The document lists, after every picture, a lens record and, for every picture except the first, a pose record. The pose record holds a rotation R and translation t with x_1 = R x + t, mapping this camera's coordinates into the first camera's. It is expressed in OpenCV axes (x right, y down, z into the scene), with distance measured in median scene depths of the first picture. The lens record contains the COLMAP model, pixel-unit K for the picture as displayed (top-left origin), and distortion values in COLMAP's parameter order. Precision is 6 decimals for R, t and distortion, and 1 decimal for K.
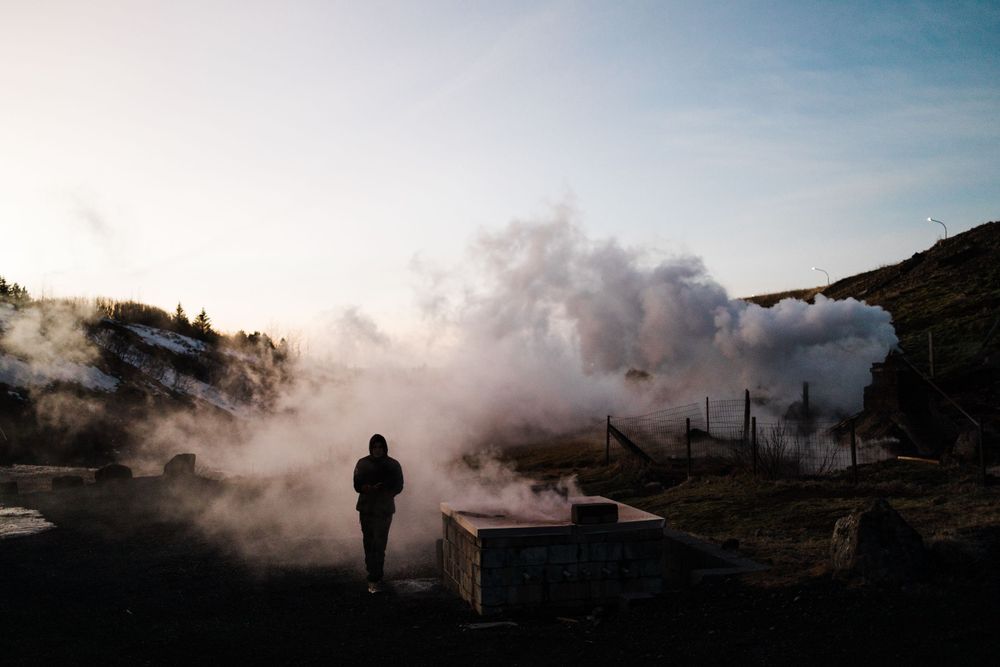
lens RADIAL K [[1020.6, 0, 500.5], [0, 1020.6, 334.5], [0, 0, 1]] dist [0.003892, 0.000000]
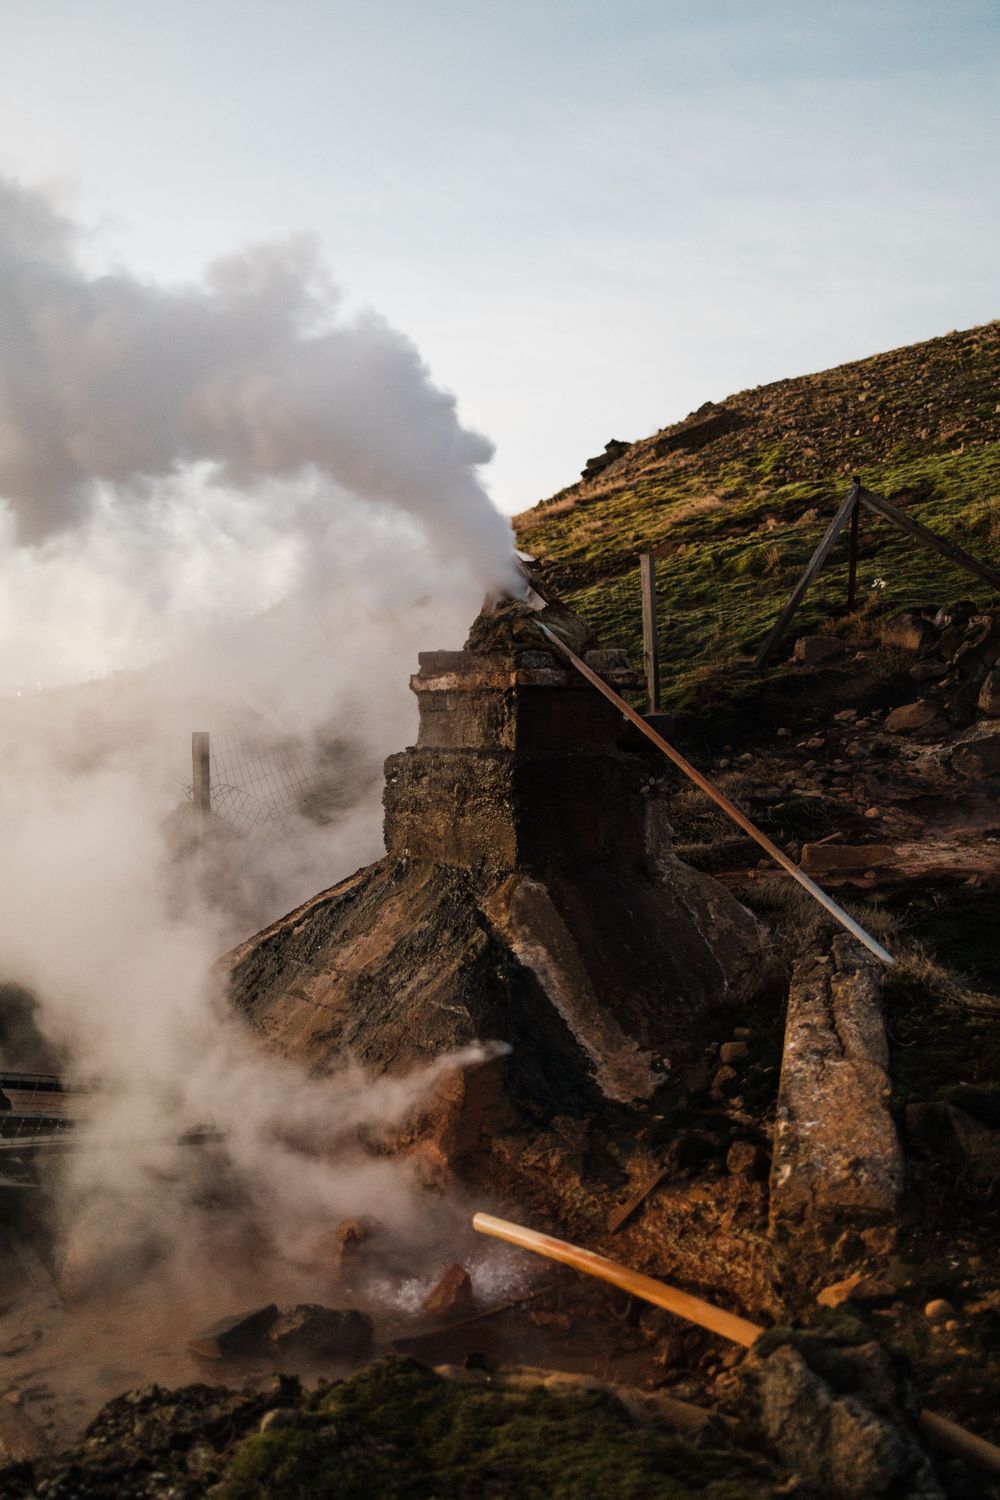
lens RADIAL K [[1530.9, 0, 499.9], [0, 1530.9, 749.8], [0, 0, 1]] dist [0.003892, 0.000000]
pose [[0.952177, -0.025912, 0.304445, 0.205765], [0.002367, 0.996993, 0.077454, 0.017177], [-0.305537, -0.073029, 0.949376, 0.495992]]
